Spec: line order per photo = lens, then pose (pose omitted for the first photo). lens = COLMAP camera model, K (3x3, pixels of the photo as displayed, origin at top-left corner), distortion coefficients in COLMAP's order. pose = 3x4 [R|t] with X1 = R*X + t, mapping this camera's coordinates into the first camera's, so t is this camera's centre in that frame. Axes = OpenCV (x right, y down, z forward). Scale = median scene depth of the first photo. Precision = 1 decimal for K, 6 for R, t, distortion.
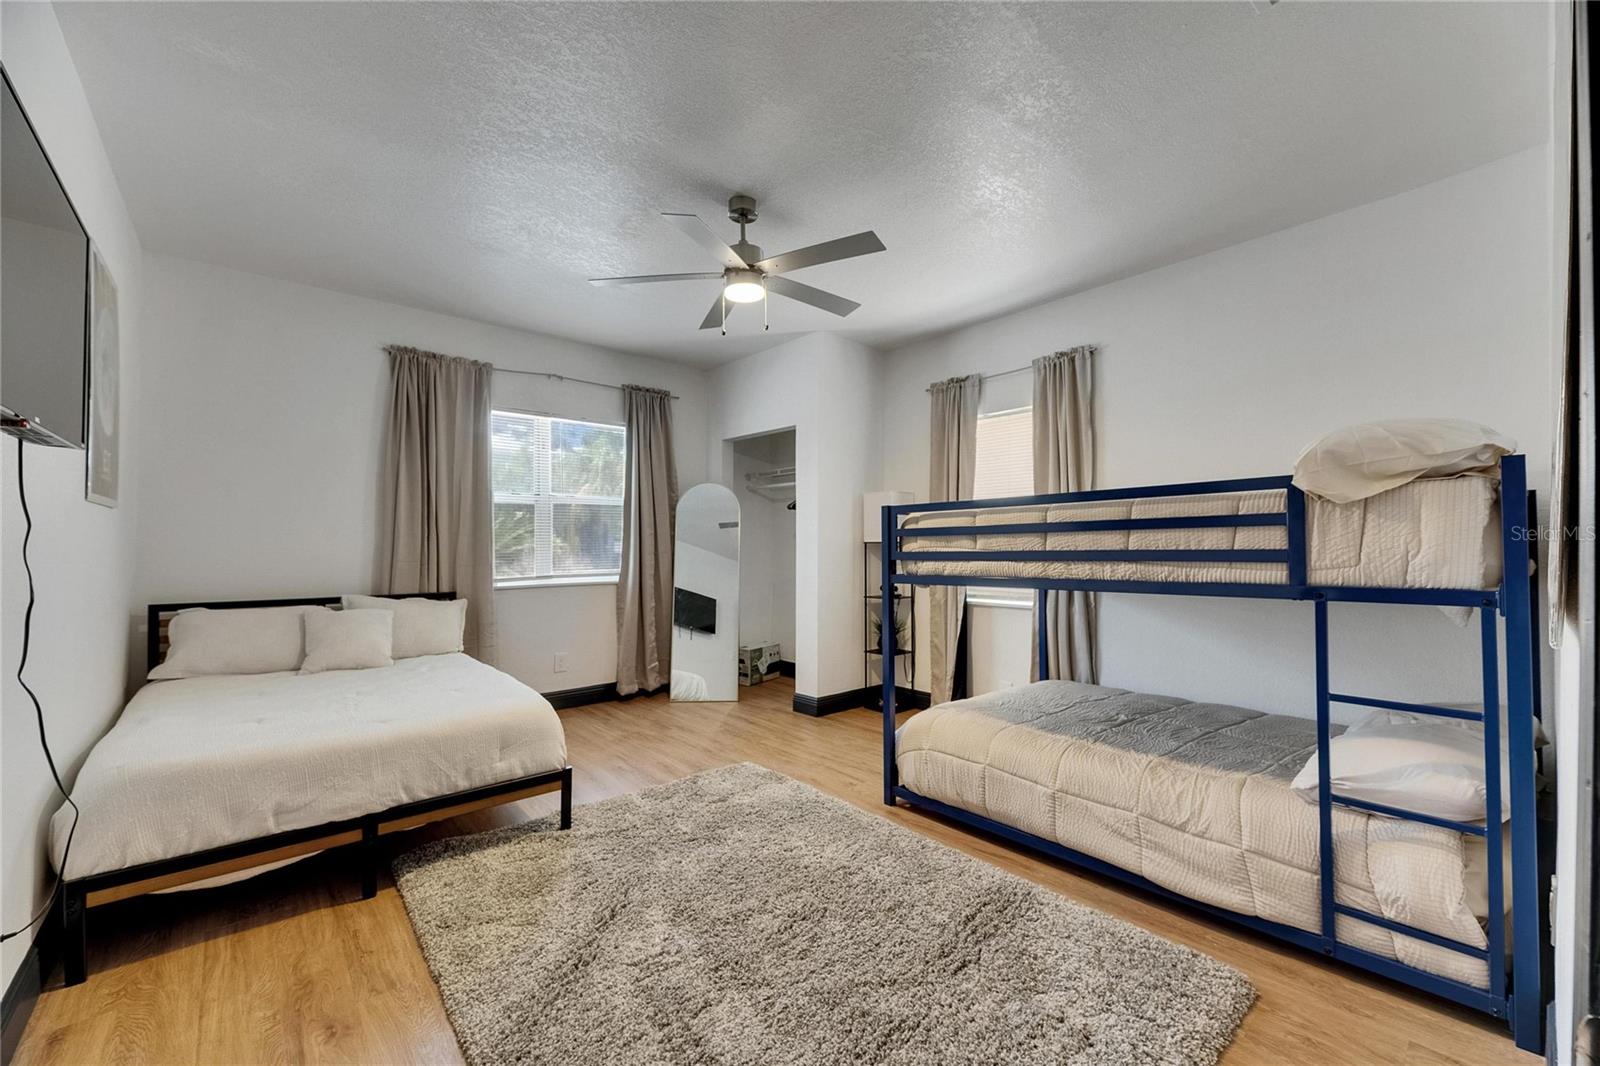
lens RADIAL K [[648.2, 0, 799.7], [0, 648.2, 541.5], [0, 0, 1]] dist [0.001565, -0.000292]
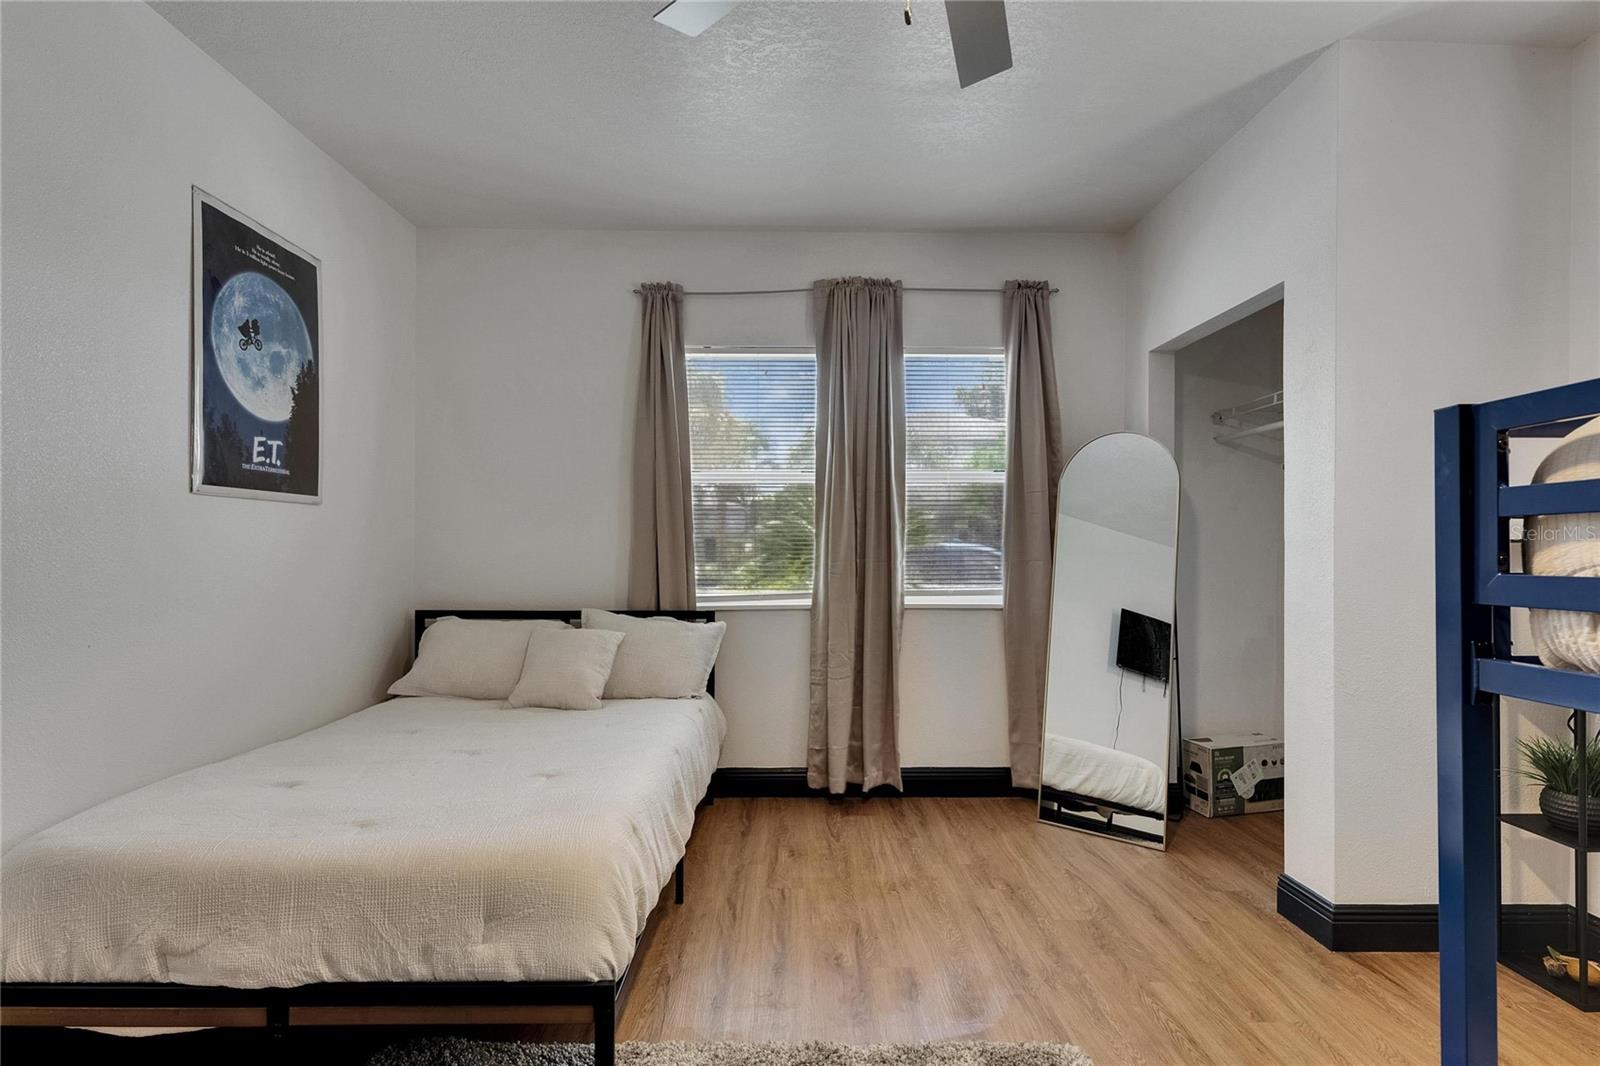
lens RADIAL K [[771.9, 0, 796.9], [0, 771.9, 539.6], [0, 0, 1]] dist [0.001826, 0.000182]
pose [[0.758305, -0.003440, -0.651891, 0.110539], [0.002151, 0.999994, -0.002775, 0.001563], [0.651896, 0.000702, 0.758308, 0.463677]]
